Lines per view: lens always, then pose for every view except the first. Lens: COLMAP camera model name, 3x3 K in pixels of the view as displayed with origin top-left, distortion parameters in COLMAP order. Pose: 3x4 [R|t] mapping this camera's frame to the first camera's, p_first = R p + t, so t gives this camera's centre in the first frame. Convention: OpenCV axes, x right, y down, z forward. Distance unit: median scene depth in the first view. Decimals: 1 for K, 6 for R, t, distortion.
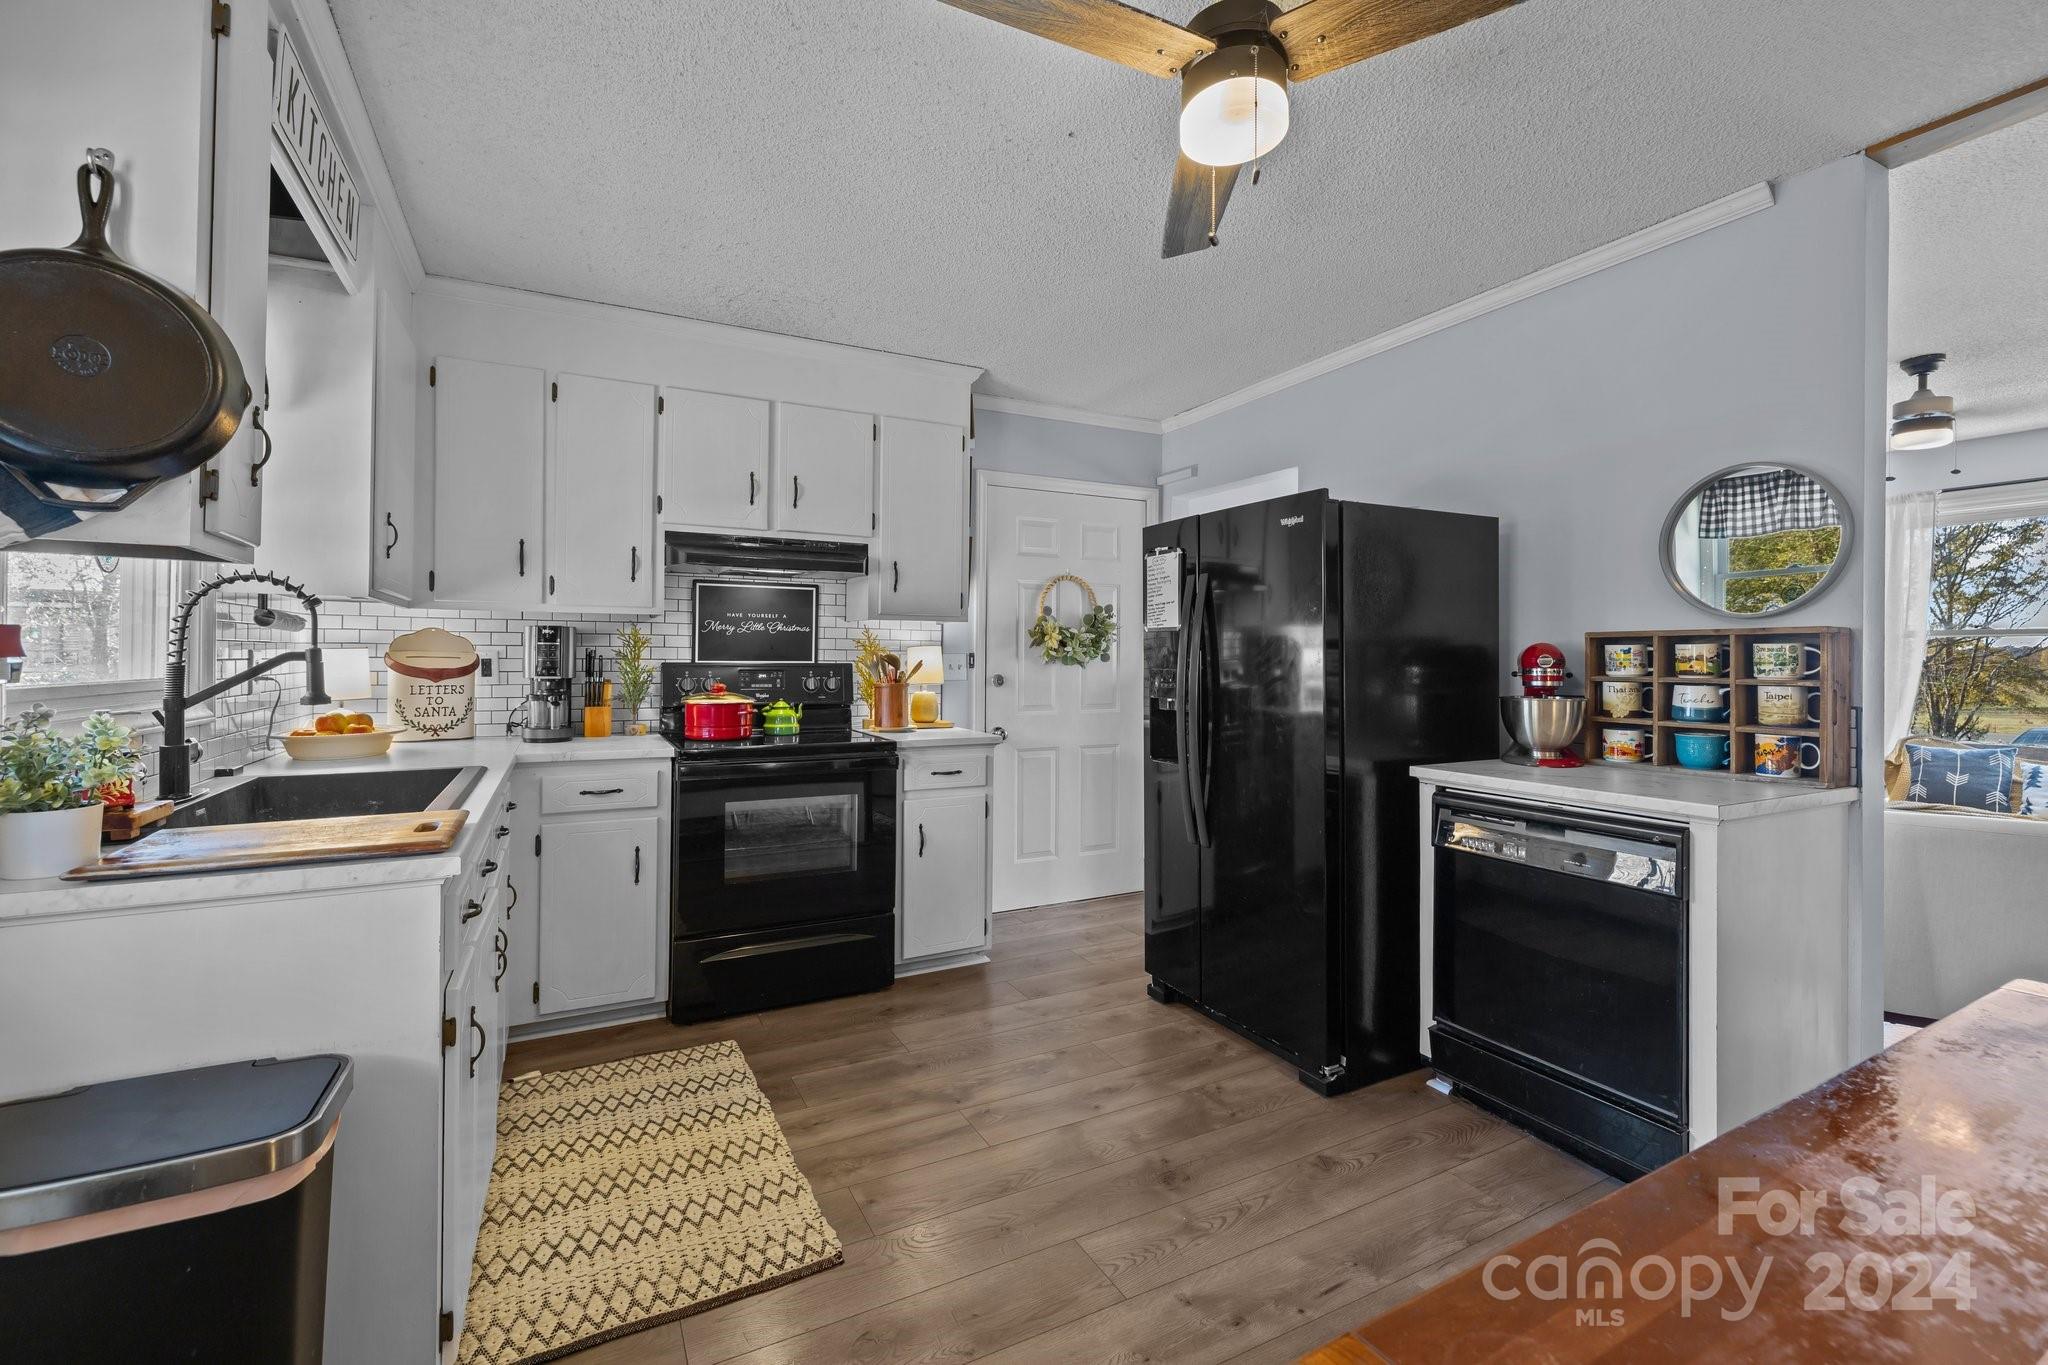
lens RADIAL K [[880.0, 0, 996.1], [0, 880.0, 641.9], [0, 0, 1]] dist [-0.001394, -0.000288]
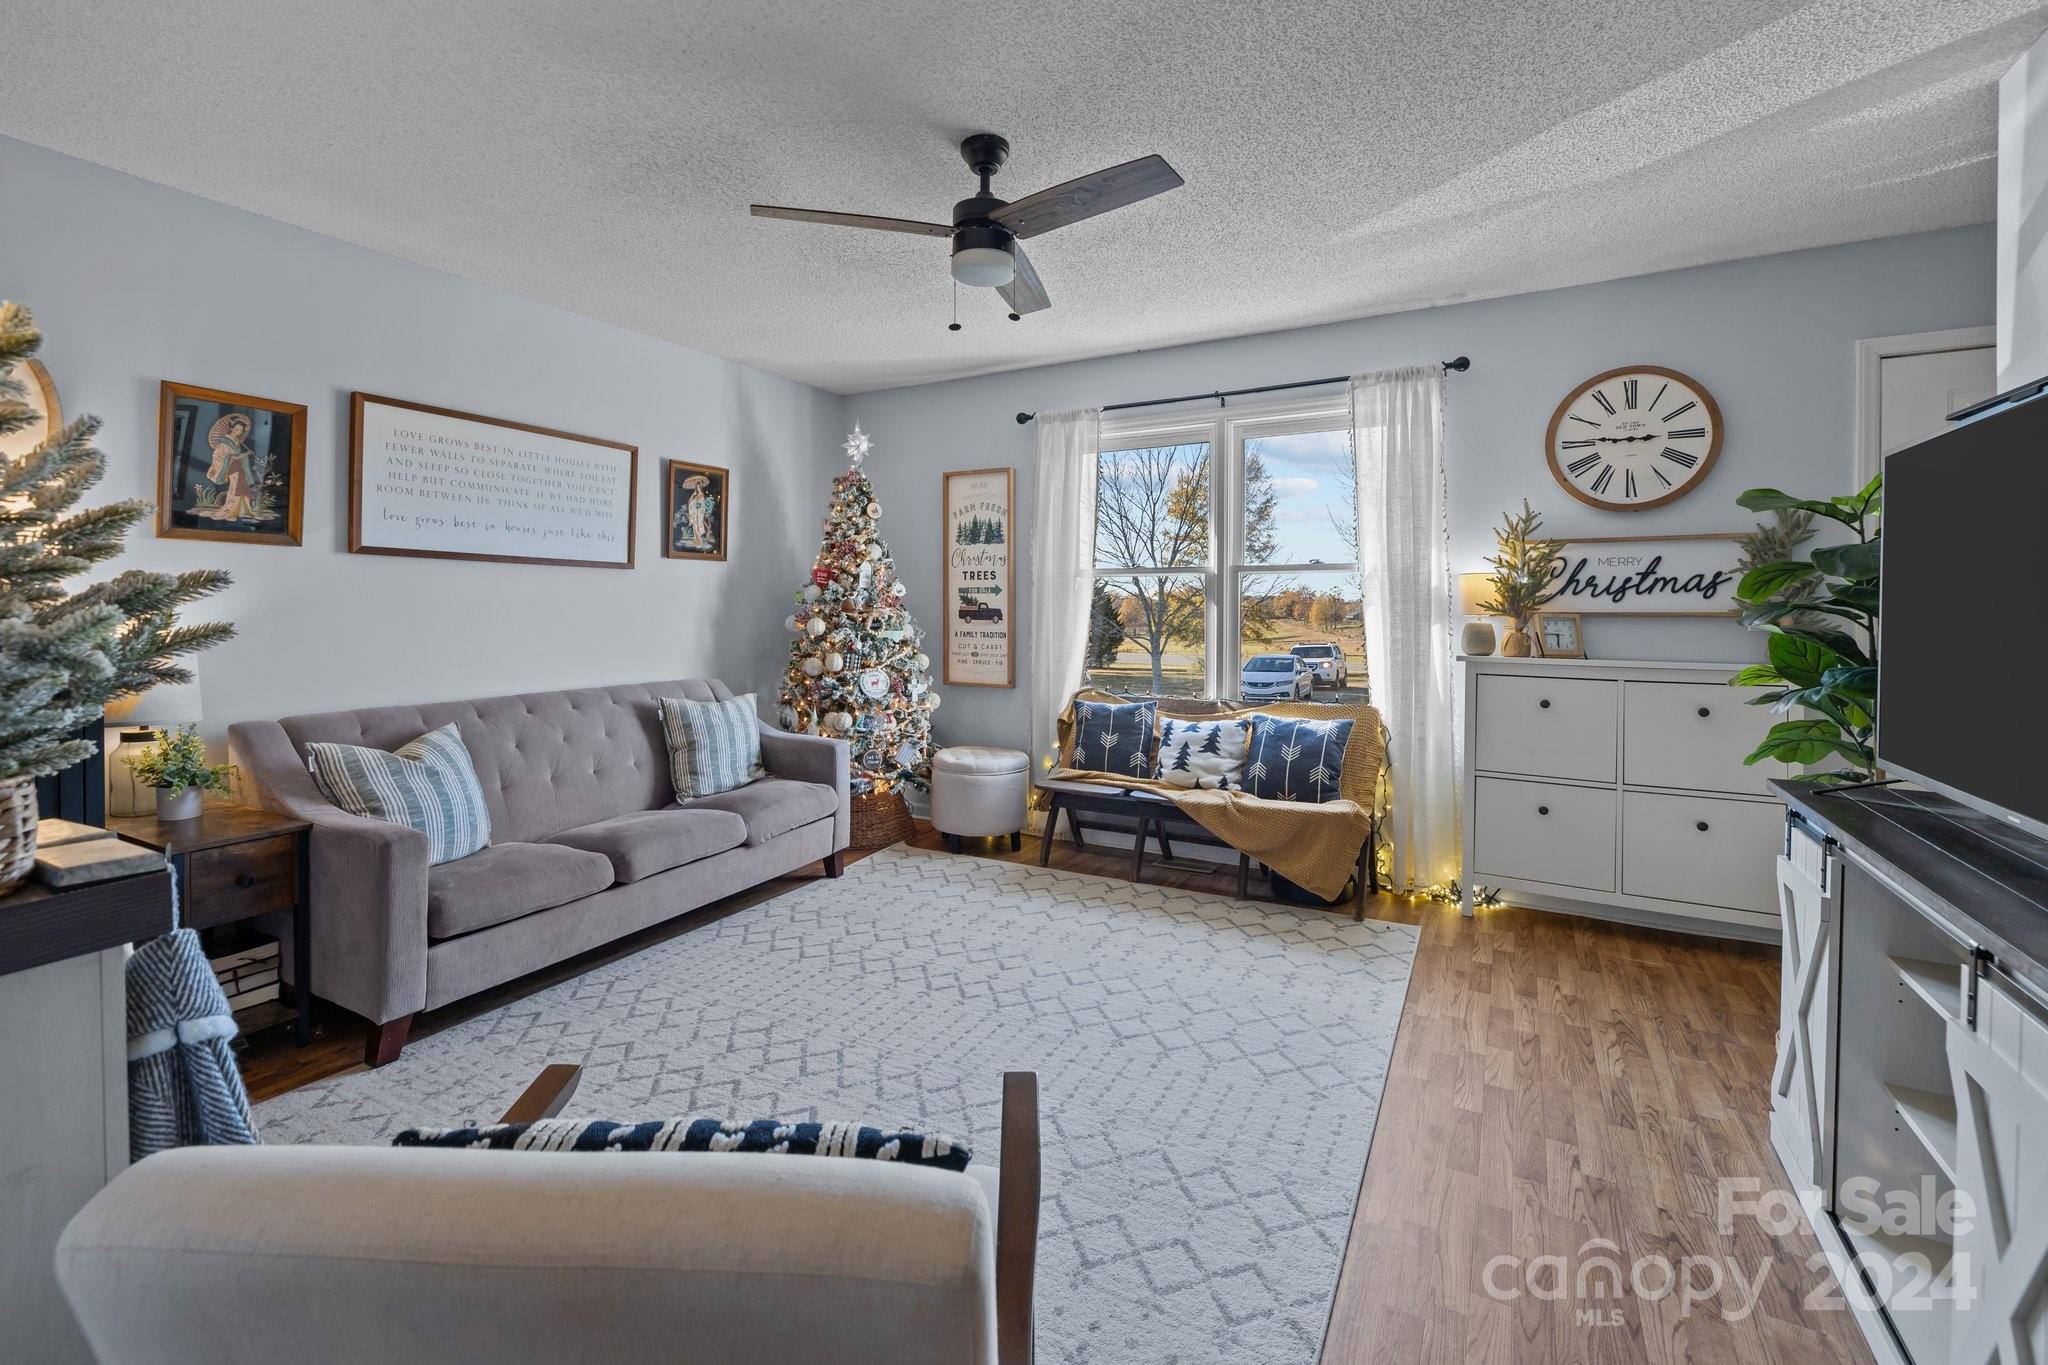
lens RADIAL K [[880.2, 0, 1001.6], [0, 880.2, 618.8], [0, 0, 1]] dist [-0.001363, 0.000046]
pose [[0.842338, -0.014905, 0.538743, 0.542088], [-0.000877, 0.999578, 0.029027, 0.013291], [-0.538949, -0.024923, 0.841970, 0.334338]]
